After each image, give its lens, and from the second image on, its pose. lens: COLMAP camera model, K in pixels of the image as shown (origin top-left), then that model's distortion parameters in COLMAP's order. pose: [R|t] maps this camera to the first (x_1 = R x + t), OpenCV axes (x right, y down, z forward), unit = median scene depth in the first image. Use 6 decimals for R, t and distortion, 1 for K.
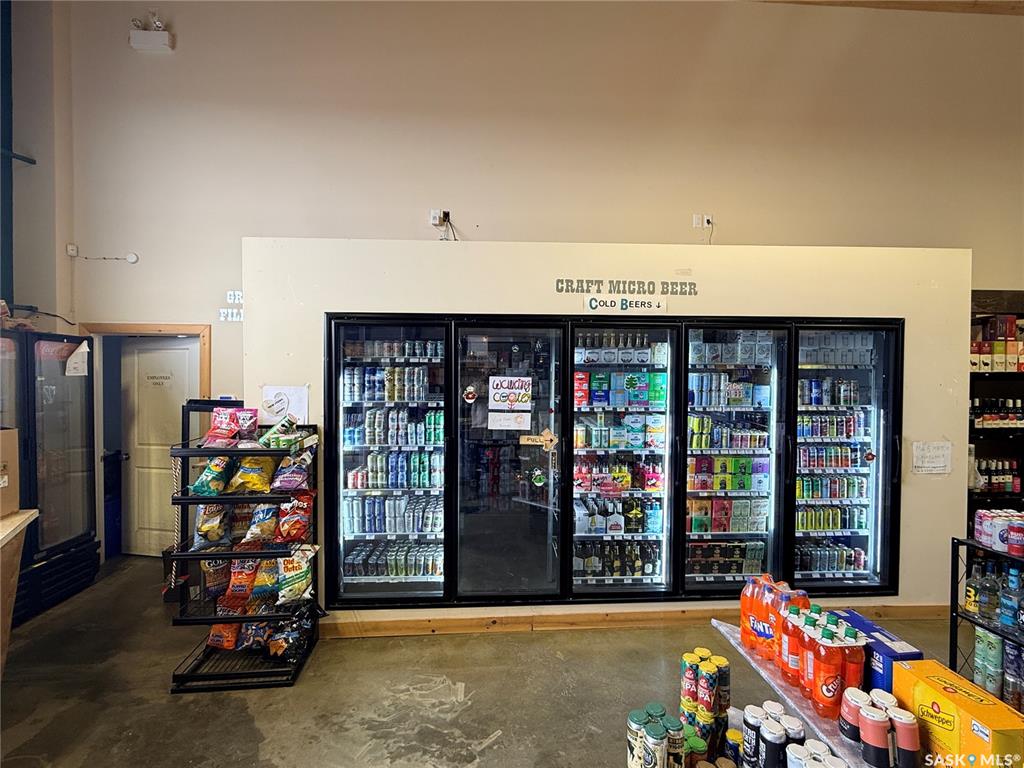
lens RADIAL K [[476.8, 0, 511.7], [0, 476.8, 383.0], [0, 0, 1]] dist [-0.000327, 0.000598]
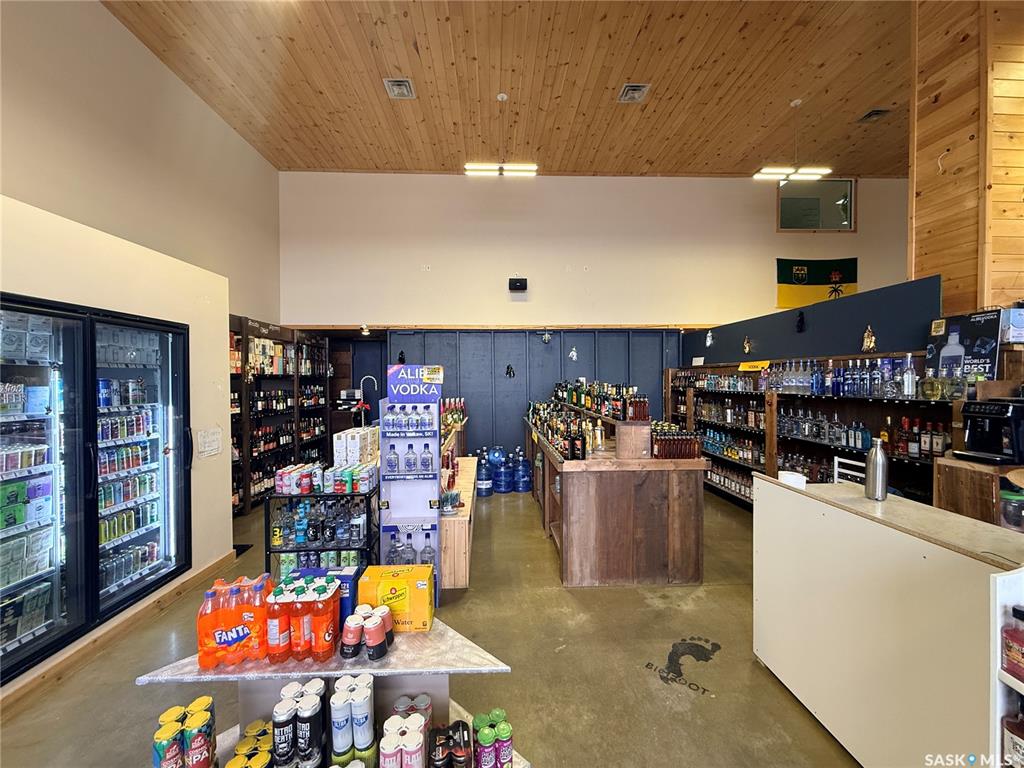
lens RADIAL K [[404.6, 0, 510.9], [0, 404.6, 382.4], [0, 0, 1]] dist [0.001459, -0.000001]
pose [[0.028038, -0.012919, 0.999523, -0.125271], [0.017883, 0.999763, 0.012420, 0.004127], [-0.999447, 0.017527, 0.028263, 0.195832]]
